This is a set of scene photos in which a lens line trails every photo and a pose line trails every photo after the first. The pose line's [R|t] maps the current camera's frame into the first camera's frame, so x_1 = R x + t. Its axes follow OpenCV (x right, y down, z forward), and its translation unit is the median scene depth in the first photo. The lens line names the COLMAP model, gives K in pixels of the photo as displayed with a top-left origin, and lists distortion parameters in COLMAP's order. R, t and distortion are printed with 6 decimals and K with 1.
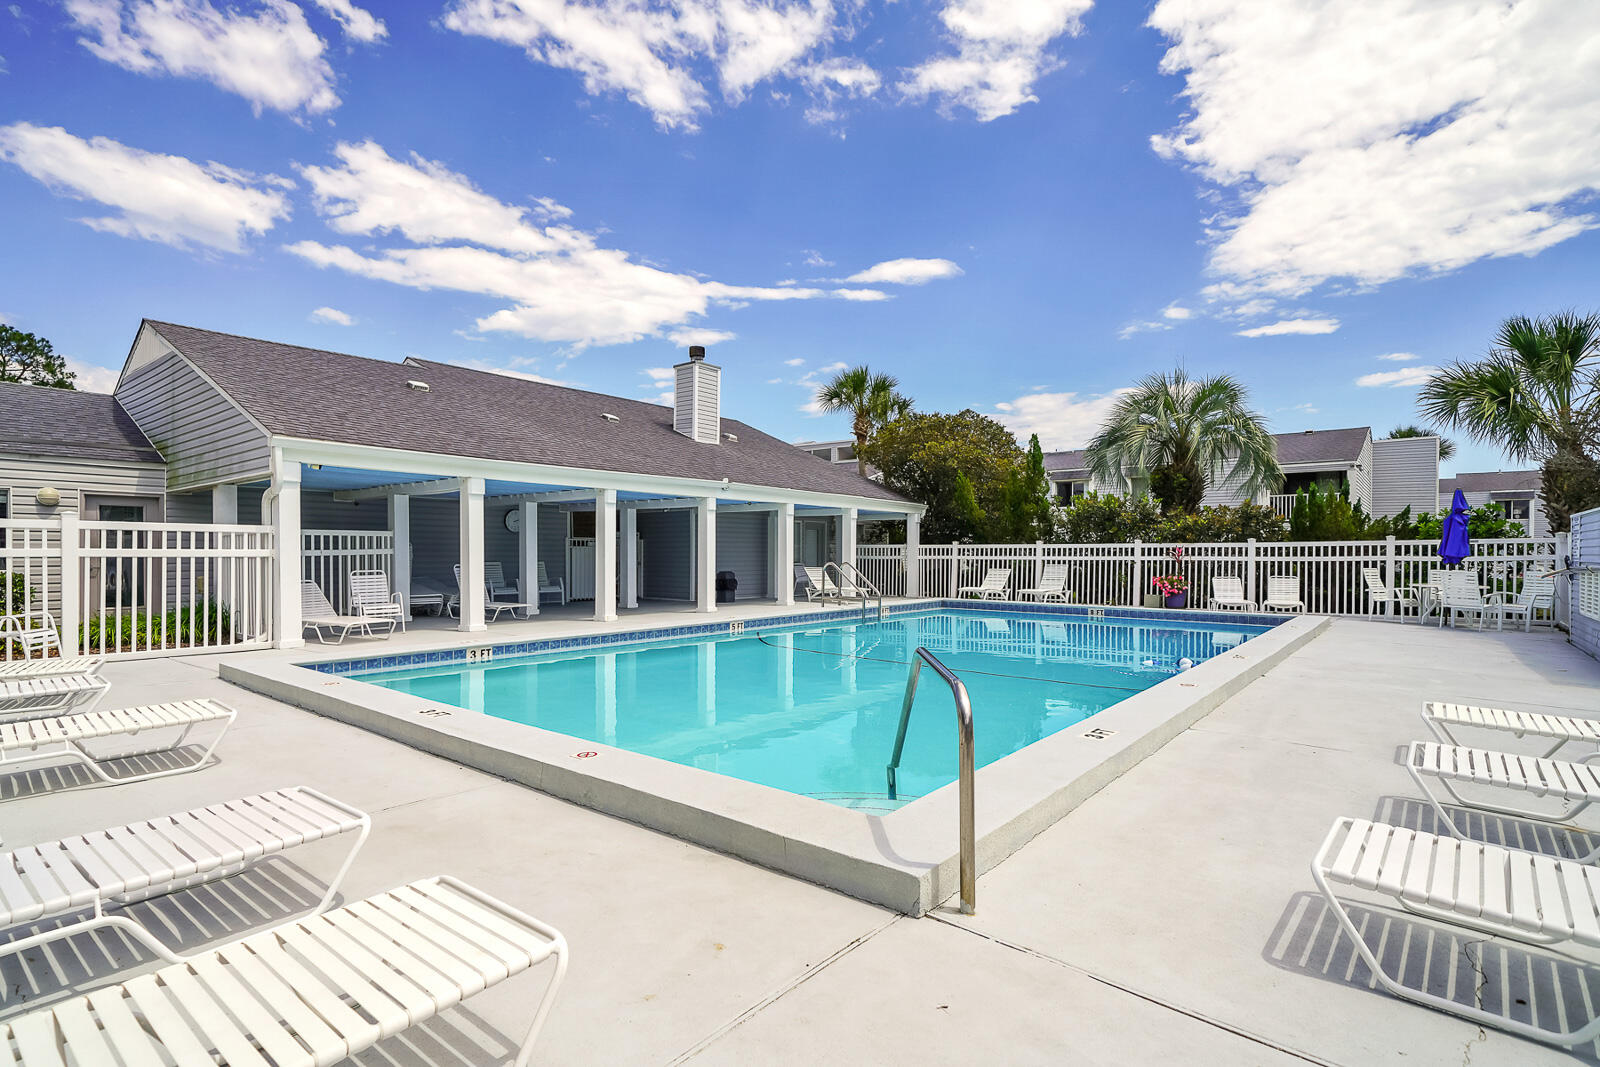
lens RADIAL K [[765.8, 0, 800.6], [0, 765.8, 561.9], [0, 0, 1]] dist [0.000456, 0.007036]
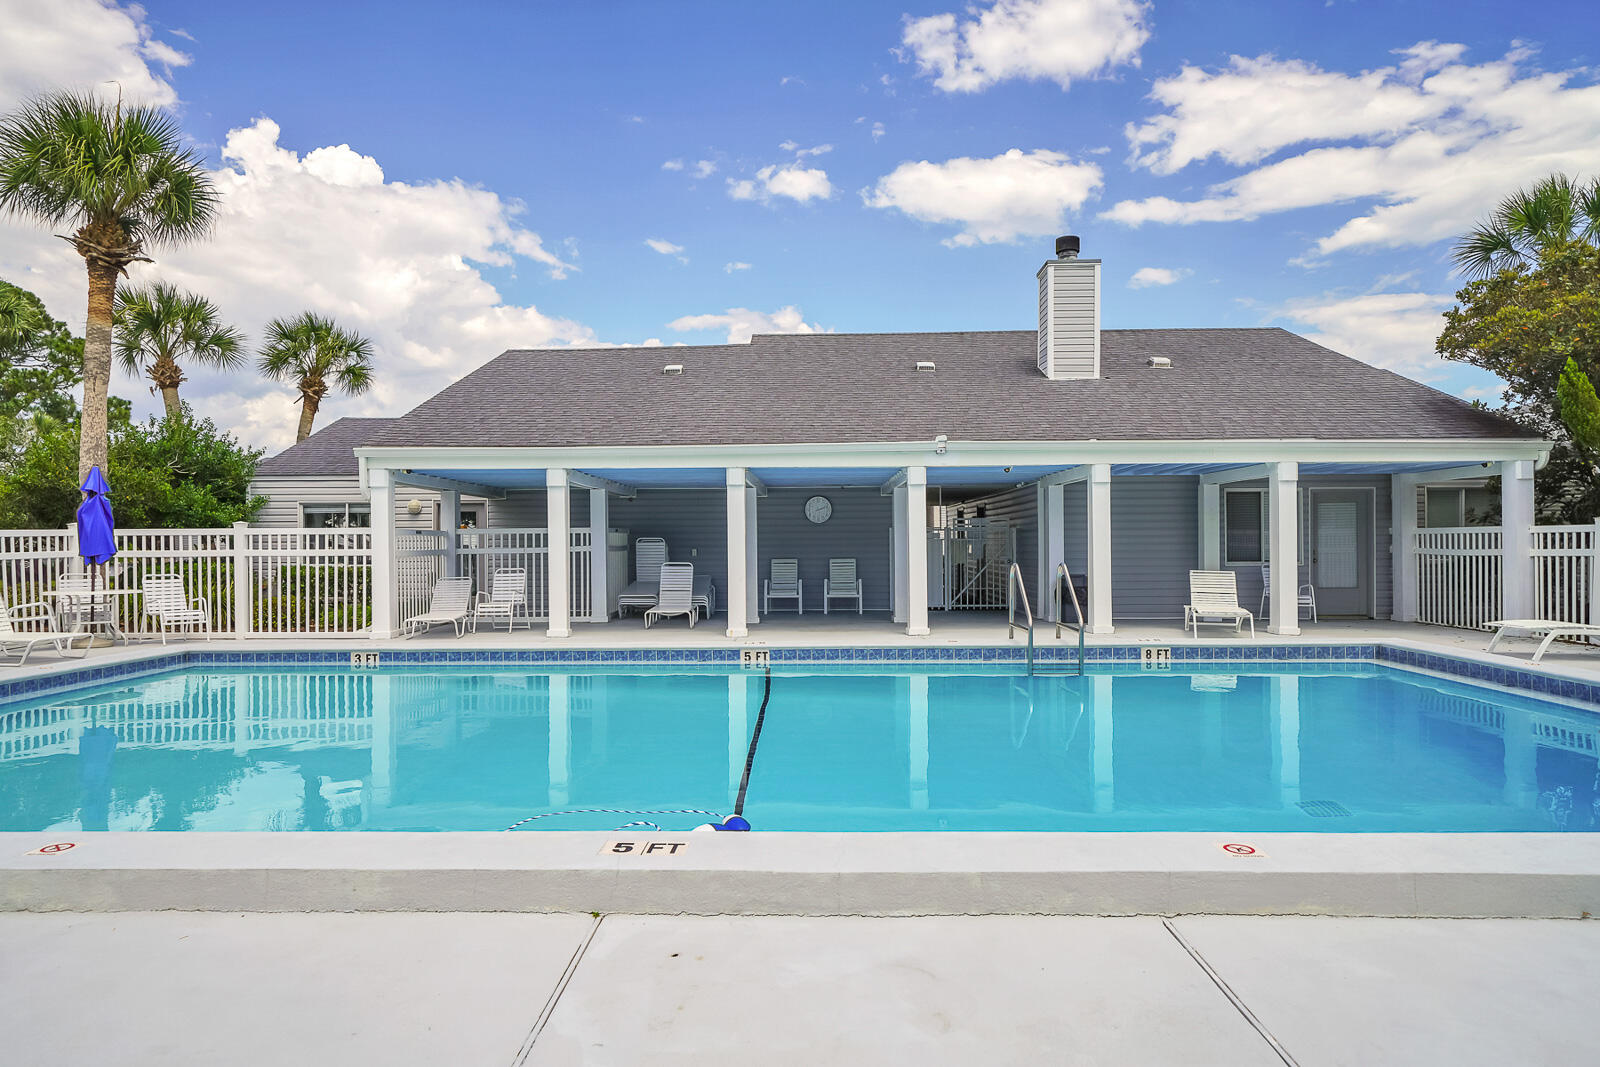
lens RADIAL K [[956.7, 0, 797.0], [0, 956.7, 552.4], [0, 0, 1]] dist [-0.043251, 0.042978]
pose [[0.619409, -0.000853, -0.785068, 0.368349], [-0.000899, 0.999998, -0.001796, -0.004672], [0.785068, 0.001818, 0.619407, 0.299215]]
